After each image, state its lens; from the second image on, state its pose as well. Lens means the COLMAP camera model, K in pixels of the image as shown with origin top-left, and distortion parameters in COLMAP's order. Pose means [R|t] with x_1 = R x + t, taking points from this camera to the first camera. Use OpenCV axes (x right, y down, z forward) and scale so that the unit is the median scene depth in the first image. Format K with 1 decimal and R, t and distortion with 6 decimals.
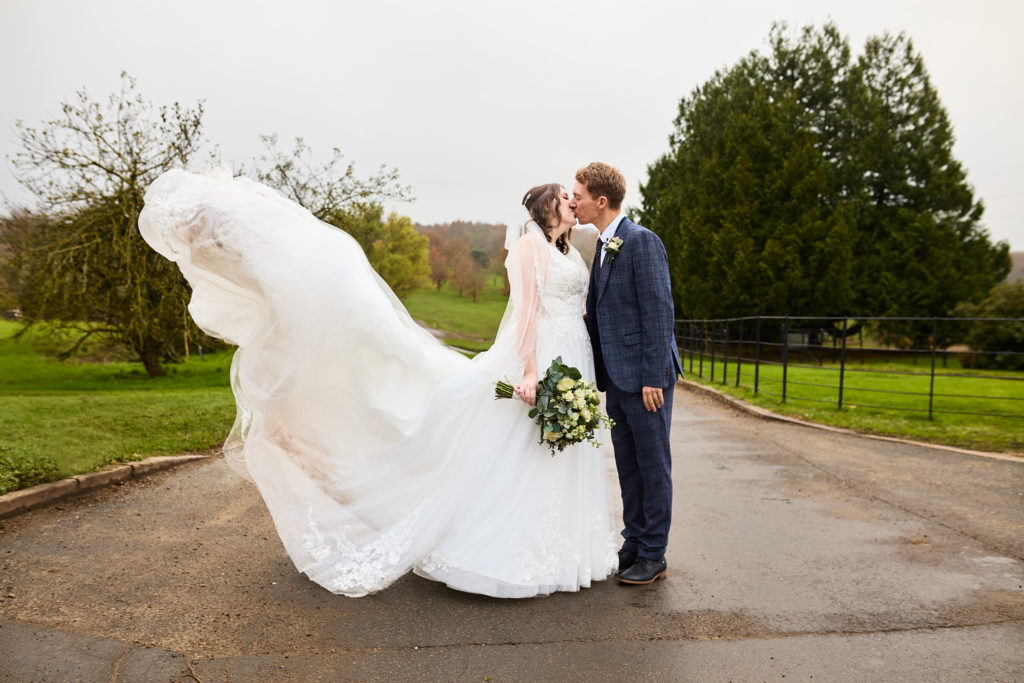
lens RADIAL K [[993.0, 0, 507.7], [0, 993.0, 341.8], [0, 0, 1]] dist [-0.023907, 0.000000]
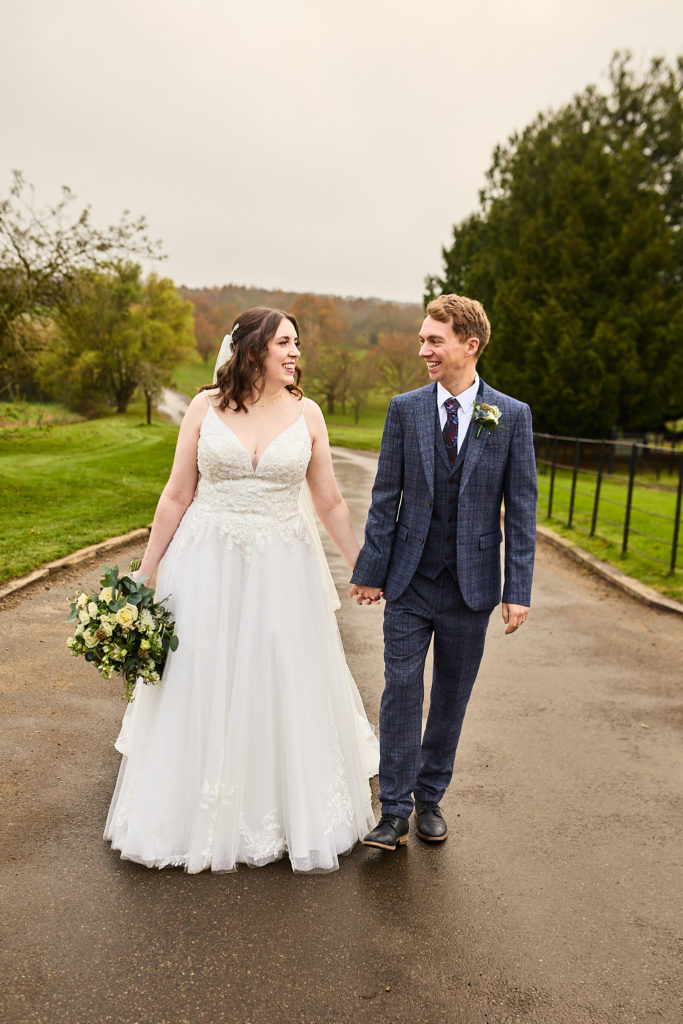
lens RADIAL K [[993.0, 0, 350.1], [0, 993.0, 512.5], [0, 0, 1]] dist [-0.023907, 0.000000]
pose [[0.997622, 0.020326, 0.065864, 0.005443], [-0.026981, 0.994440, 0.101791, -0.023364], [-0.063429, -0.103326, 0.992623, 0.175365]]
